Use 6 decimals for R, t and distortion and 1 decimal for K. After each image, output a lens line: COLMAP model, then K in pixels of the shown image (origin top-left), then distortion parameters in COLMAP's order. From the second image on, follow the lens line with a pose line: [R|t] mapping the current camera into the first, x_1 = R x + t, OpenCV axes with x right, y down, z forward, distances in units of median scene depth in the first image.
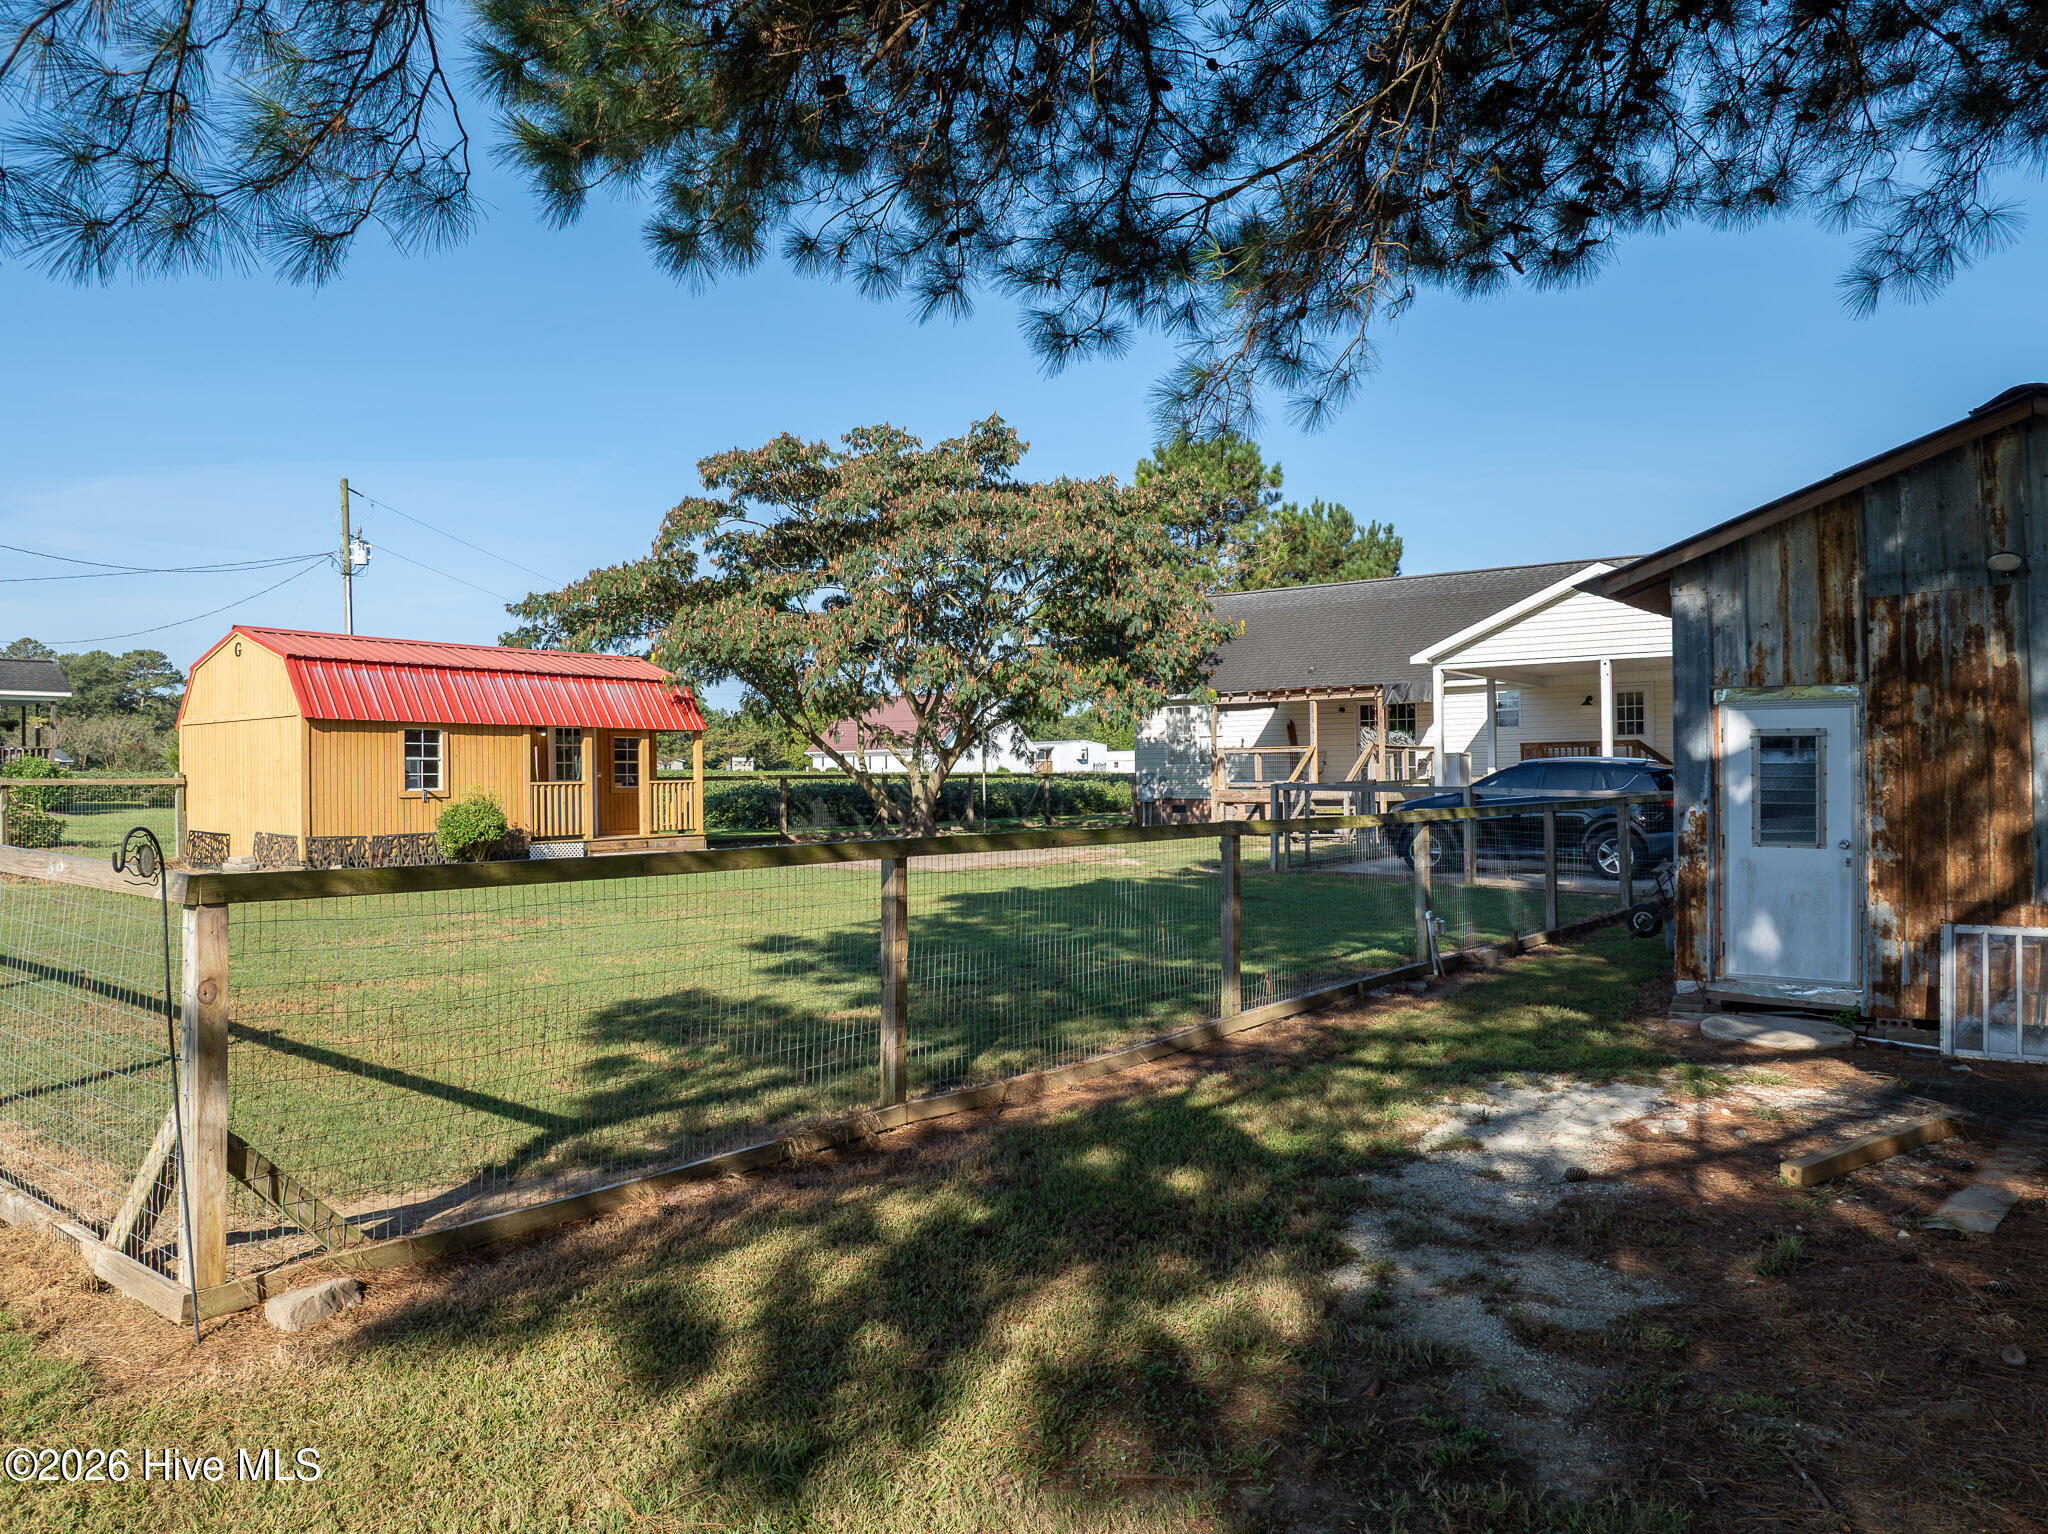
lens RADIAL K [[1446.7, 0, 1031.1], [0, 1446.7, 763.5], [0, 0, 1]] dist [-0.038535, 0.002536]
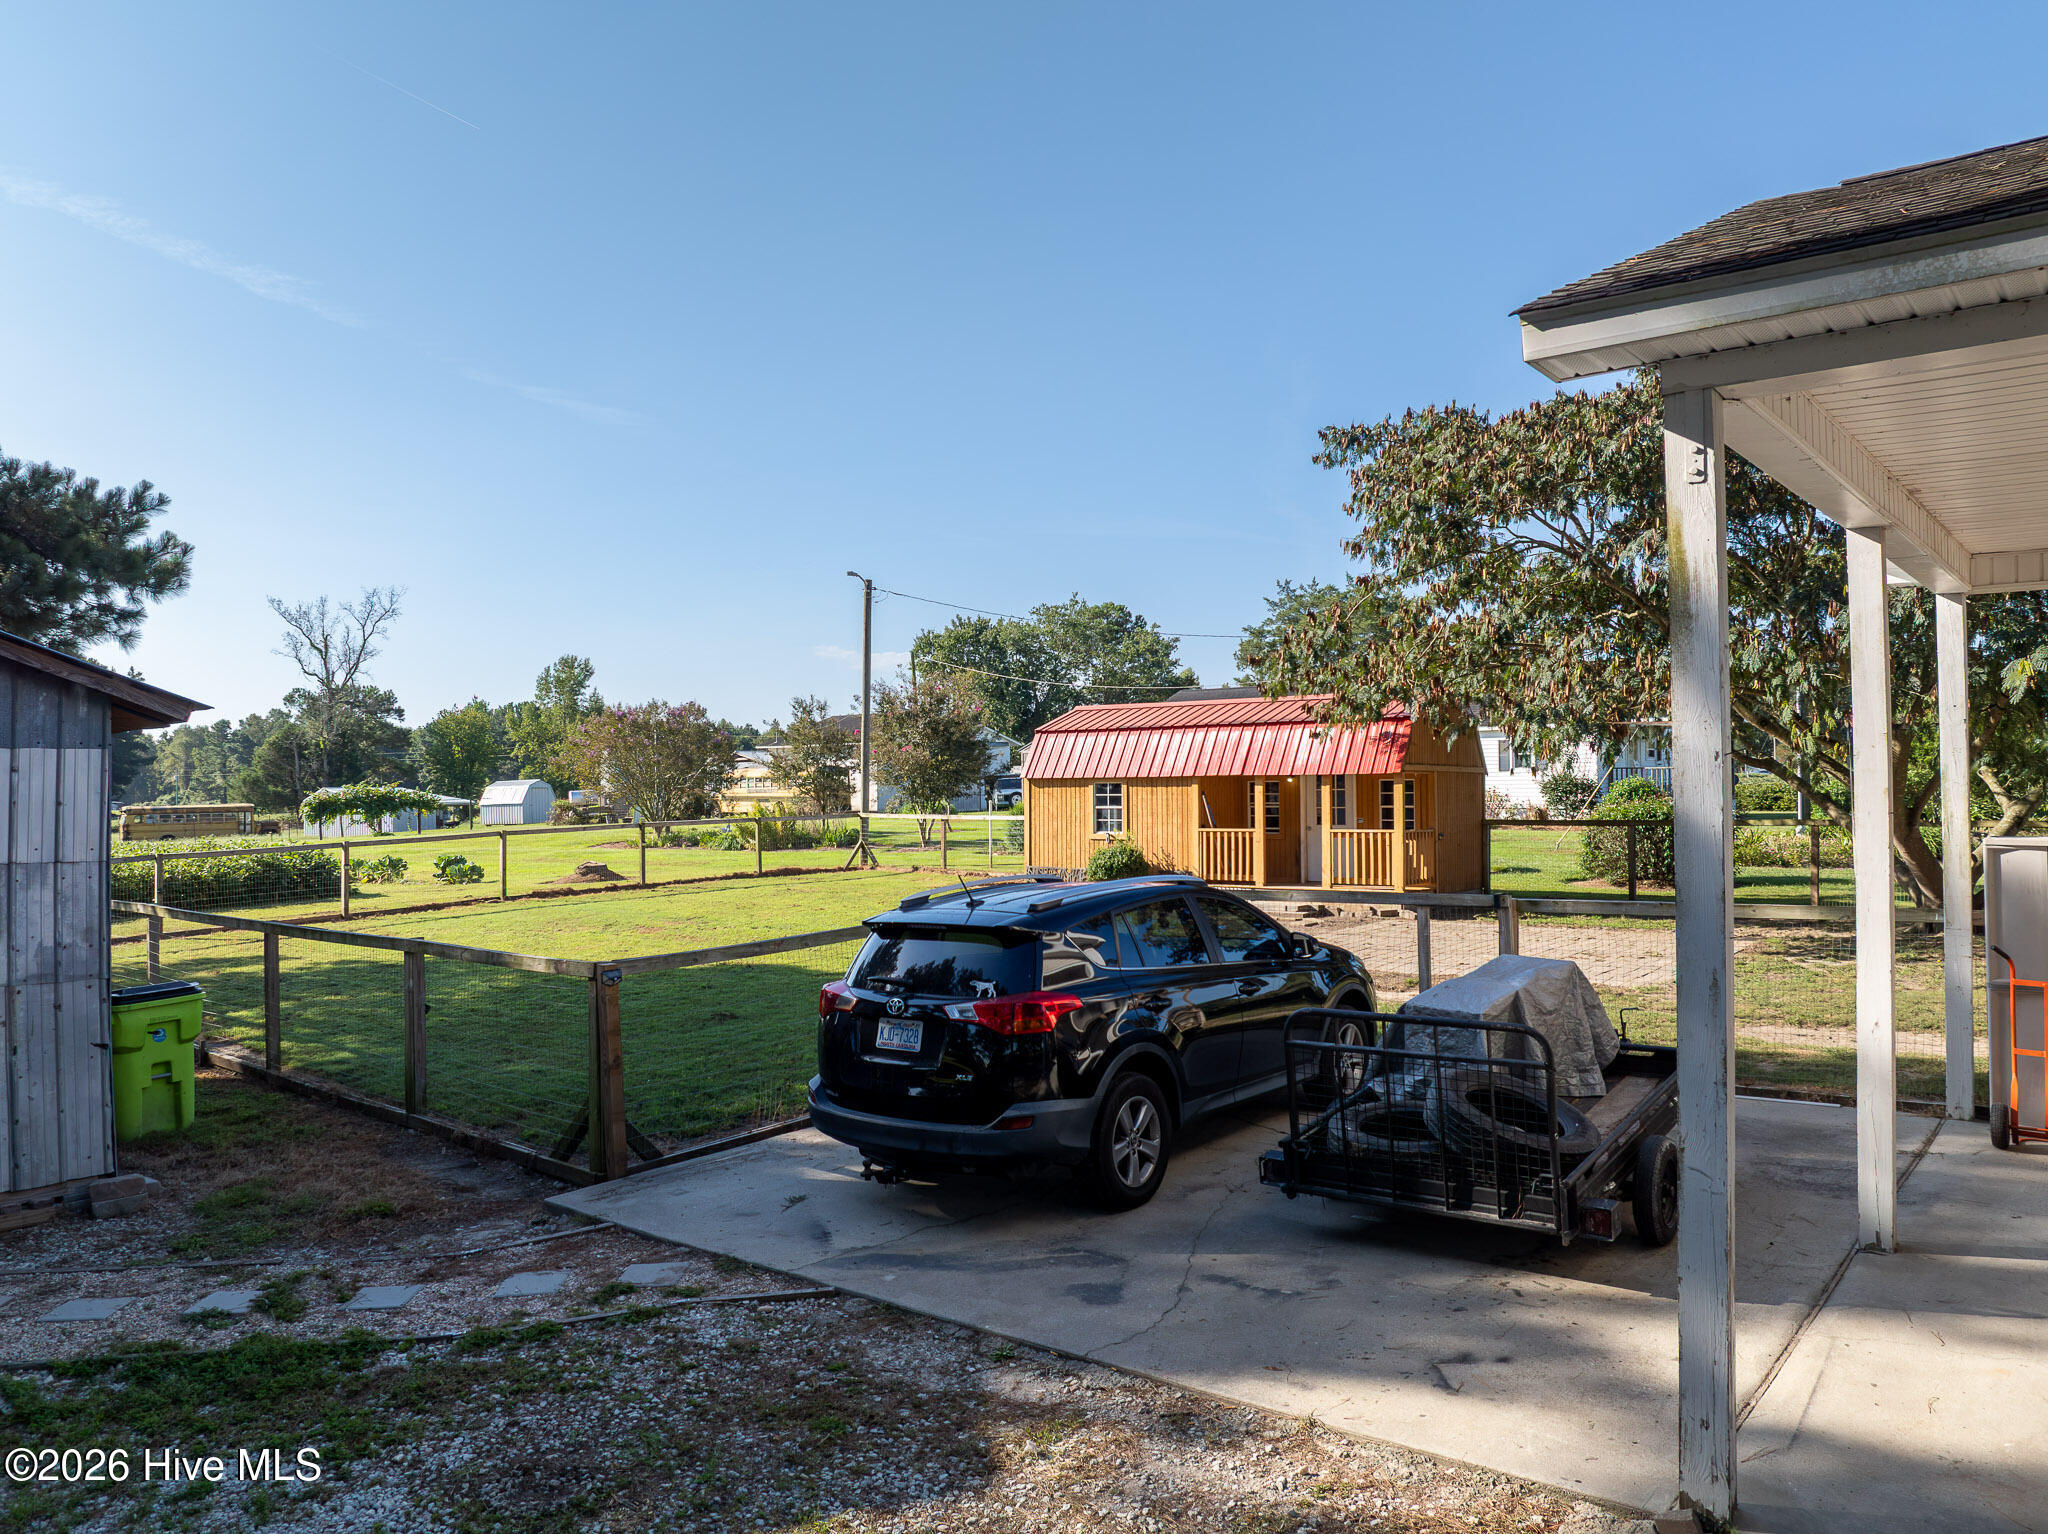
lens RADIAL K [[1446.7, 0, 1031.1], [0, 1446.7, 763.5], [0, 0, 1]] dist [-0.038535, 0.002536]
pose [[-0.058198, -0.005167, -0.998292, 0.688545], [0.023582, 0.999700, -0.006549, -0.029204], [0.998026, -0.023923, -0.058059, 0.860172]]
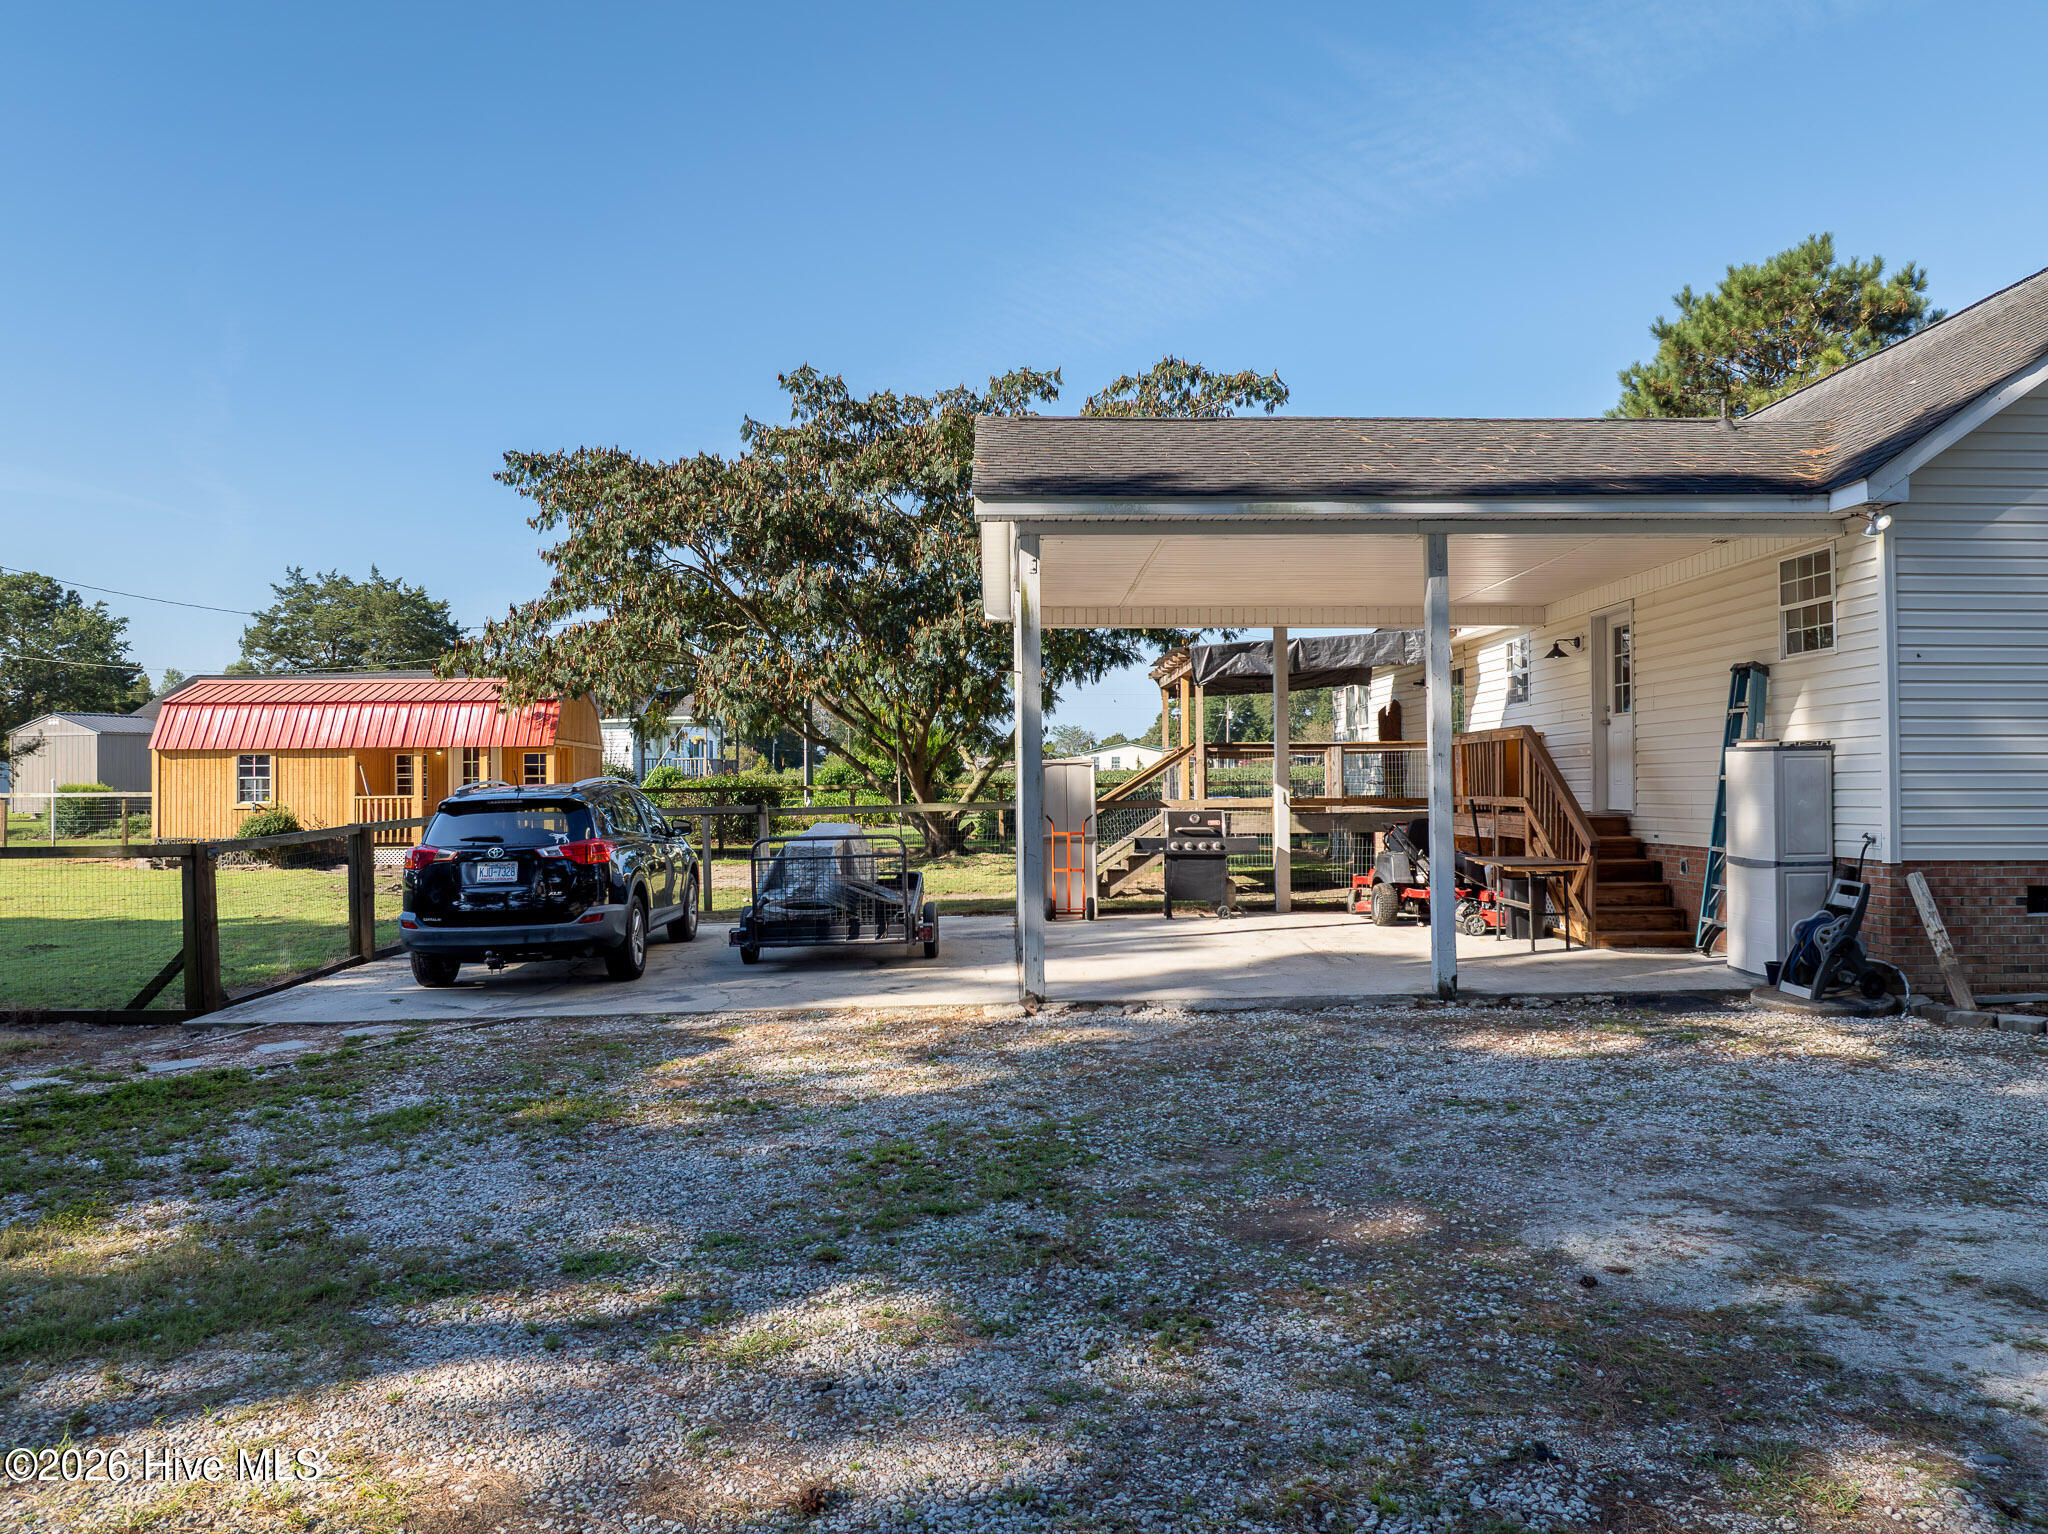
lens RADIAL K [[1446.7, 0, 1031.1], [0, 1446.7, 763.5], [0, 0, 1]] dist [-0.038535, 0.002536]
pose [[0.599710, -0.007167, -0.800185, 0.849613], [0.013178, 0.999913, 0.000921, -0.007060], [0.800109, -0.011097, 0.599752, 0.676747]]
